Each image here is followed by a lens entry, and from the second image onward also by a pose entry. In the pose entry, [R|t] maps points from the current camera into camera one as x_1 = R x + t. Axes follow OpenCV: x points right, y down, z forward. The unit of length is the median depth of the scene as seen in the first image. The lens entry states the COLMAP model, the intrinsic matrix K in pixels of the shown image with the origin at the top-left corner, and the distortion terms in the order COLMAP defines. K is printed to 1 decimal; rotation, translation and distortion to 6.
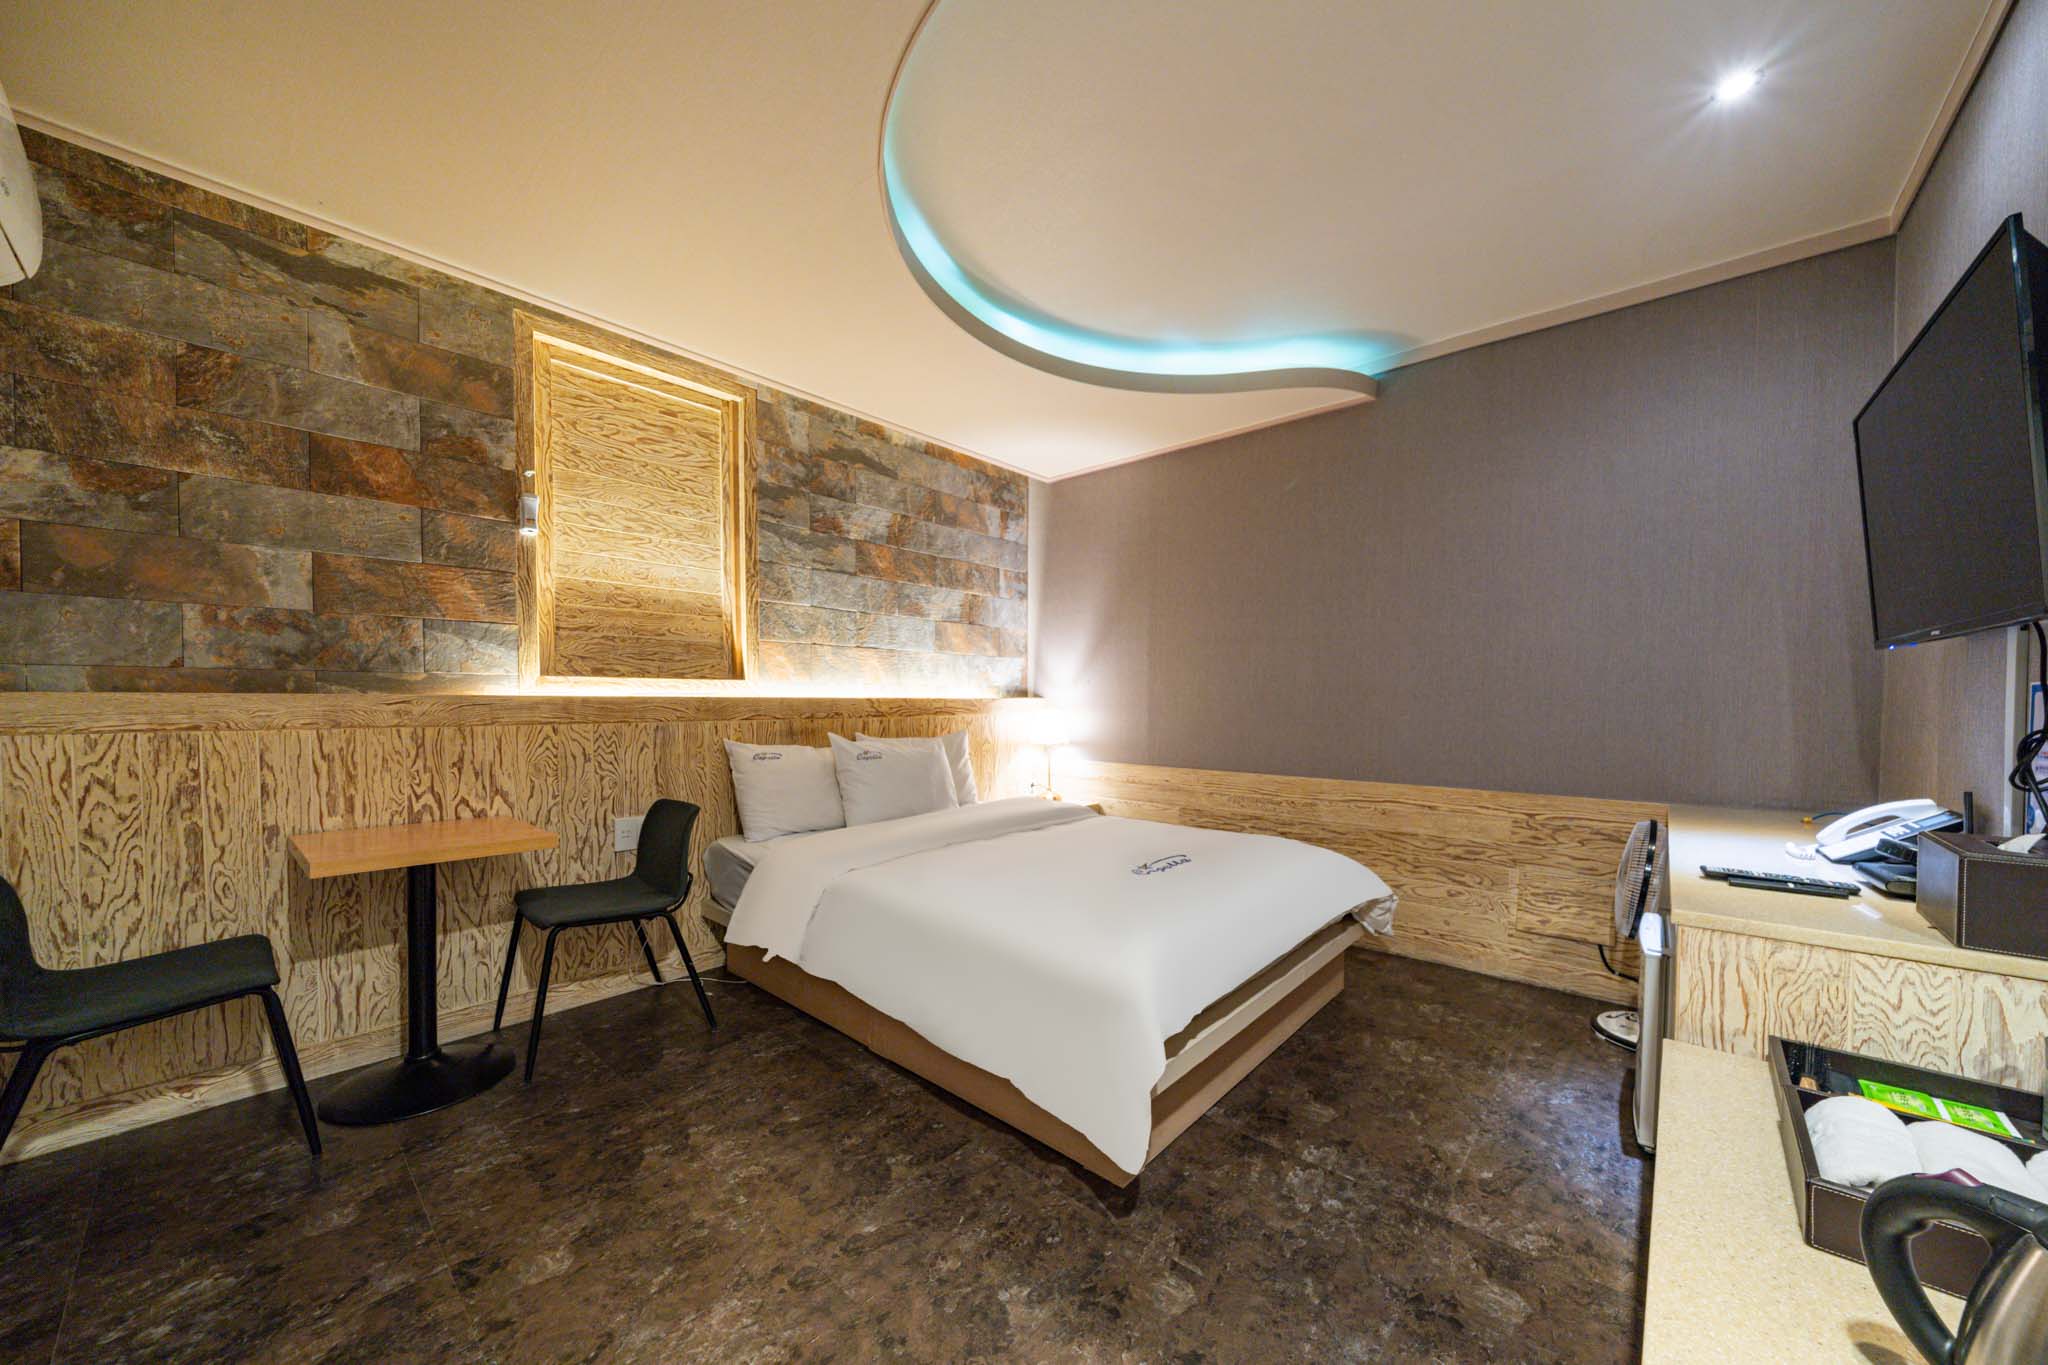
lens RADIAL K [[713.1, 0, 1076.0], [0, 713.1, 713.9], [0, 0, 1]] dist [-0.000346, -0.000231]
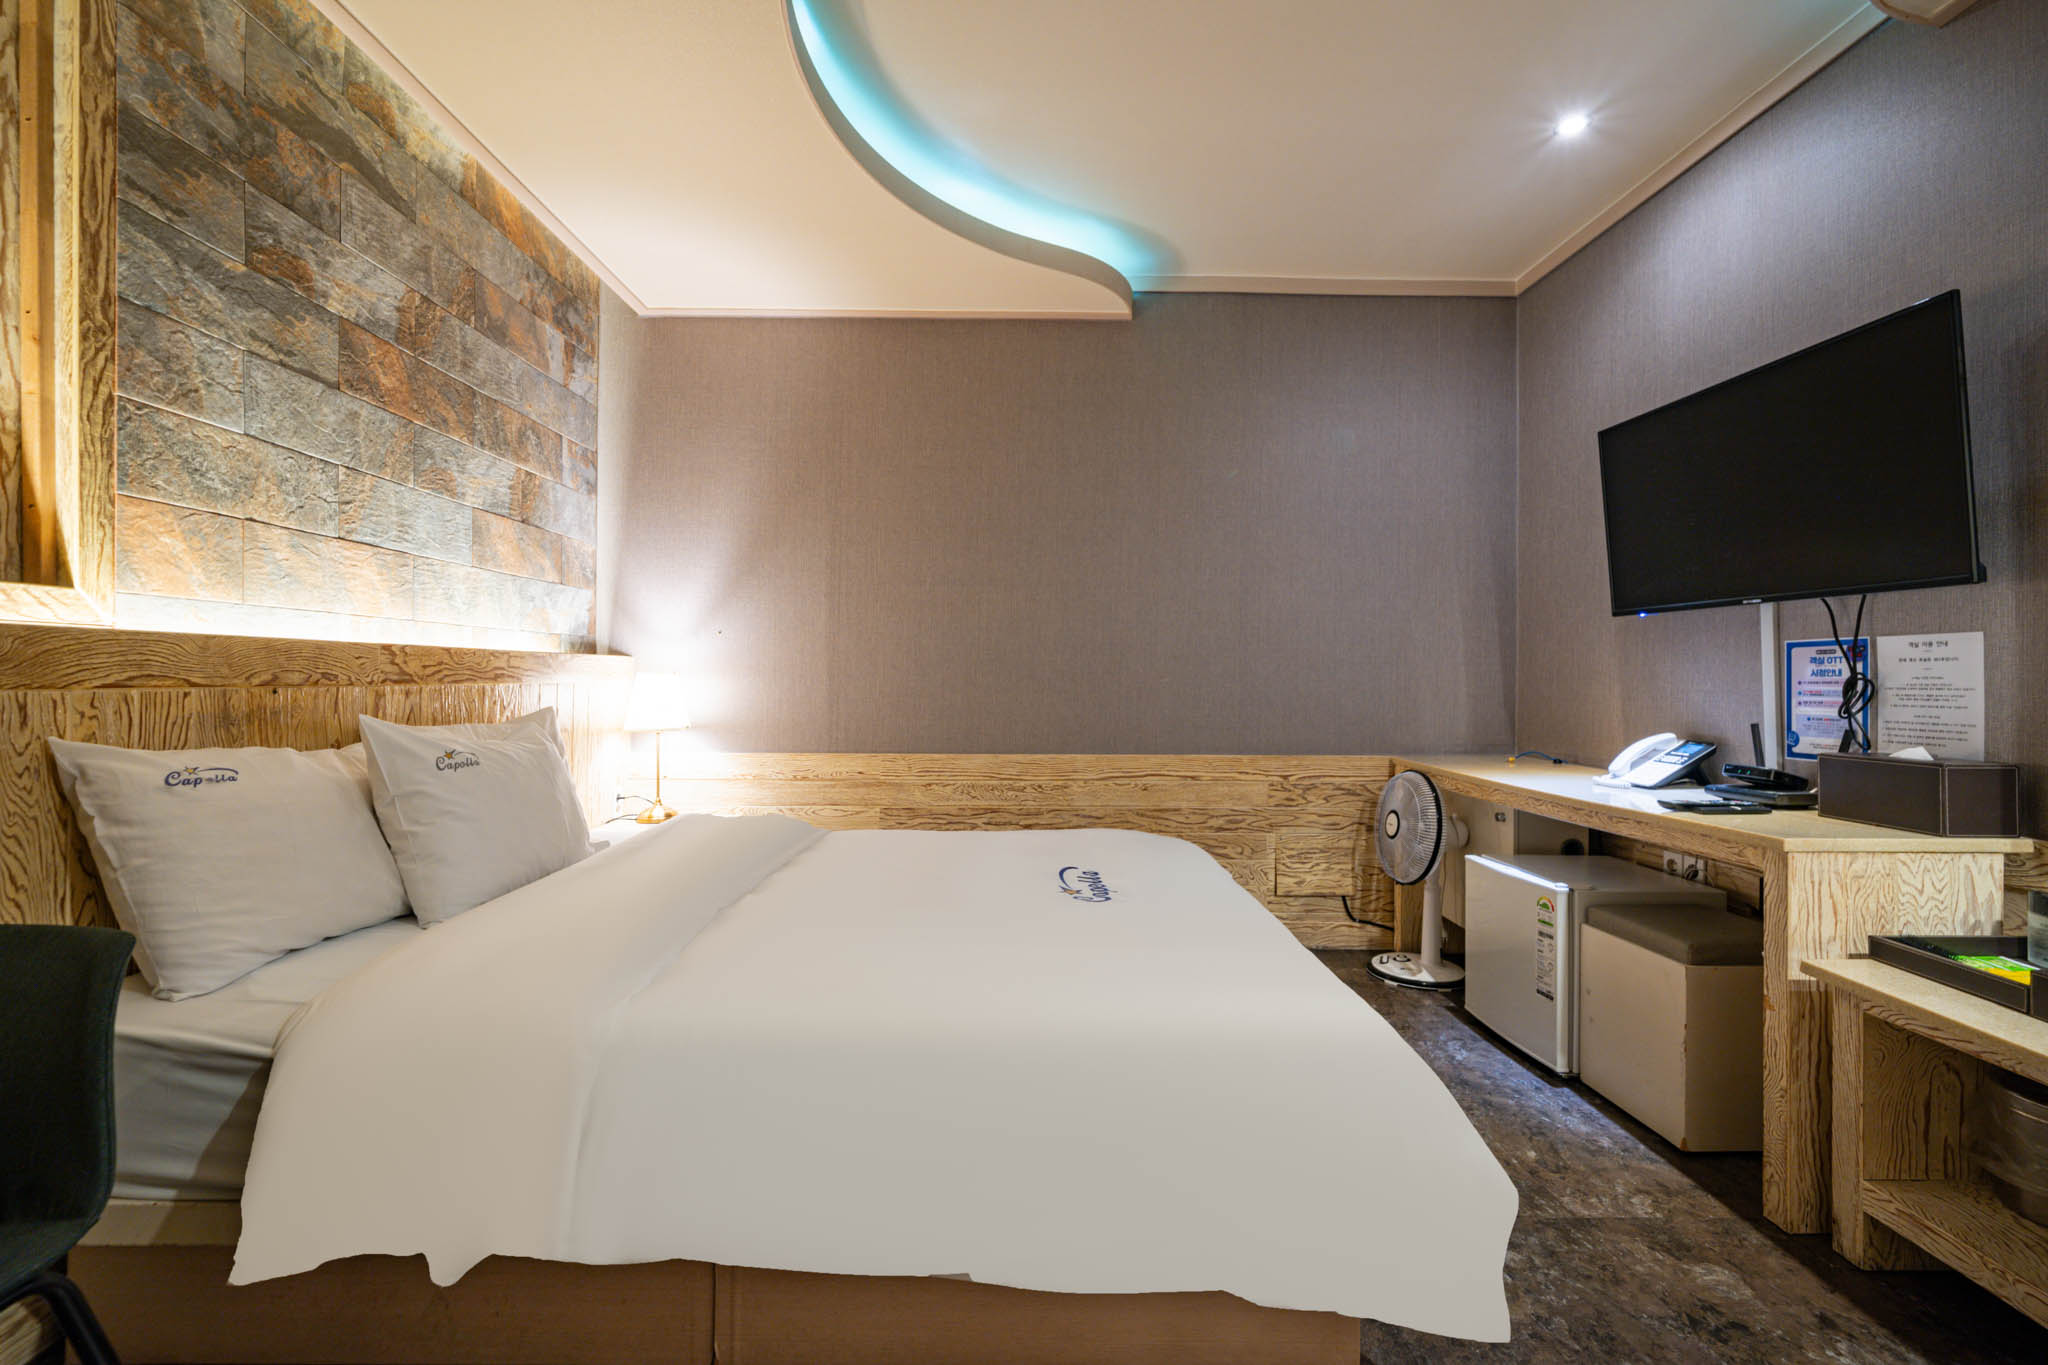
lens RADIAL K [[834.8, 0, 1019.1], [0, 834.8, 670.1], [0, 0, 1]] dist [-0.001820, -0.000085]
pose [[0.767789, 0.005202, 0.640682, -0.344458], [0.010843, 0.999718, -0.021112, 0.012746], [-0.640611, 0.023157, 0.767516, 0.304377]]
